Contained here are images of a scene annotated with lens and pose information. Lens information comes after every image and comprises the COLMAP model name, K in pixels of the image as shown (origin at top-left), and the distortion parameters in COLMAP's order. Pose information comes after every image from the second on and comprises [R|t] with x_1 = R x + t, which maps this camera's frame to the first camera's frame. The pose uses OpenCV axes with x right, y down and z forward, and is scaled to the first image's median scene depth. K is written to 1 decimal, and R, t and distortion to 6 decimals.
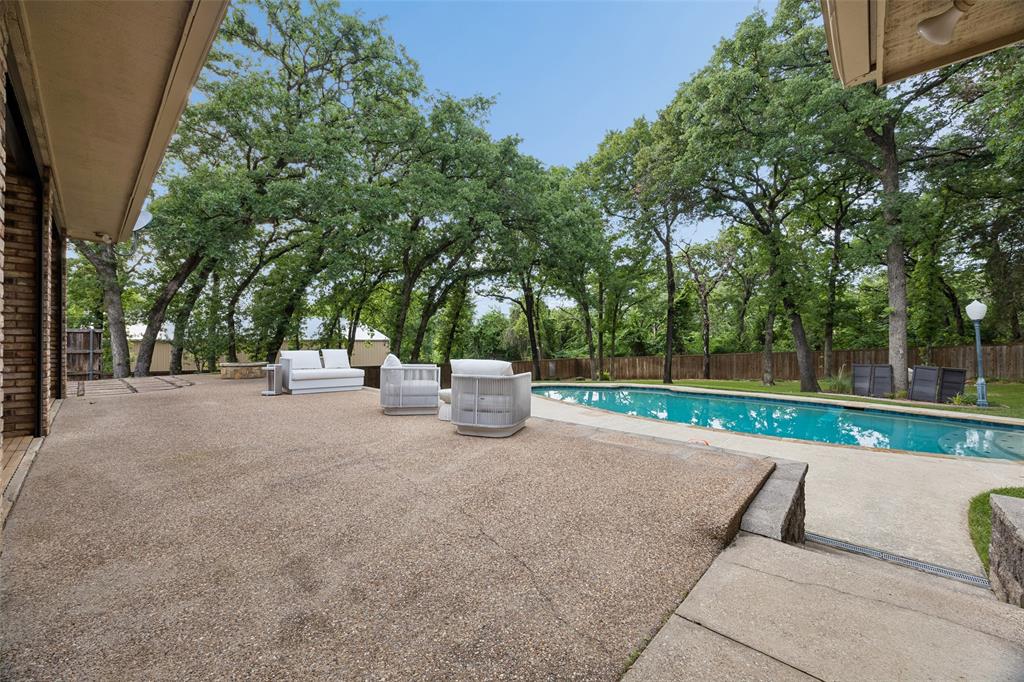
lens RADIAL K [[400.7, 0, 513.5], [0, 400.7, 339.6], [0, 0, 1]] dist [0.000692, -0.000280]
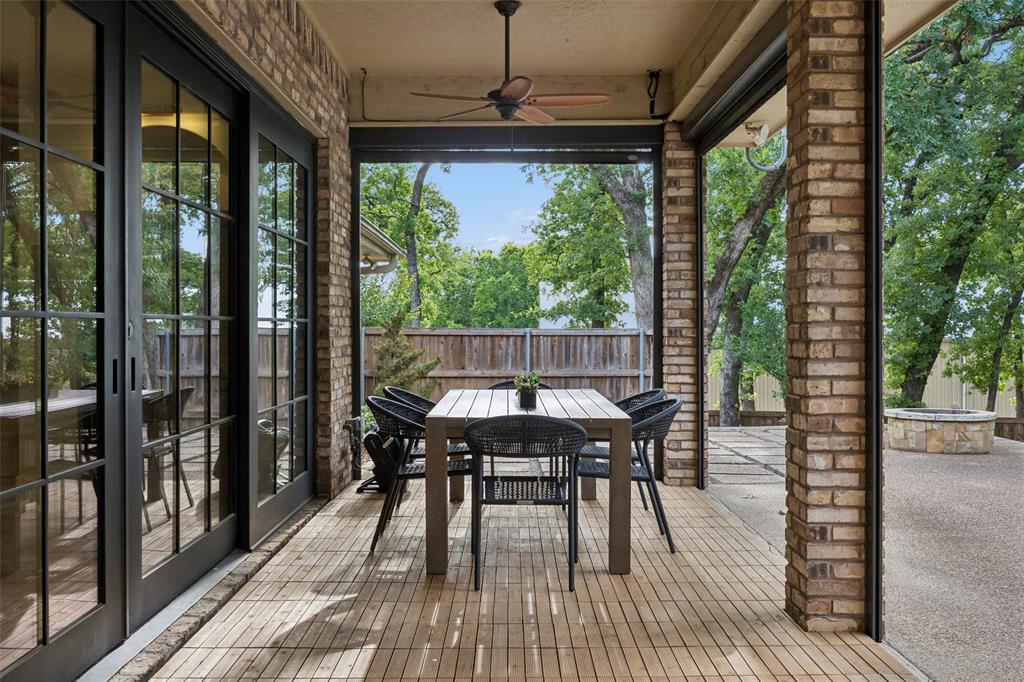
lens RADIAL K [[1003.9, 0, 511.7], [0, 1003.9, 341.8], [0, 0, 1]] dist [0.006646, 0.000000]
pose [[0.670330, 0.002466, -0.742059, -0.192331], [0.001766, 0.999986, 0.004918, -0.014103], [0.742061, -0.004607, 0.670316, 0.024452]]
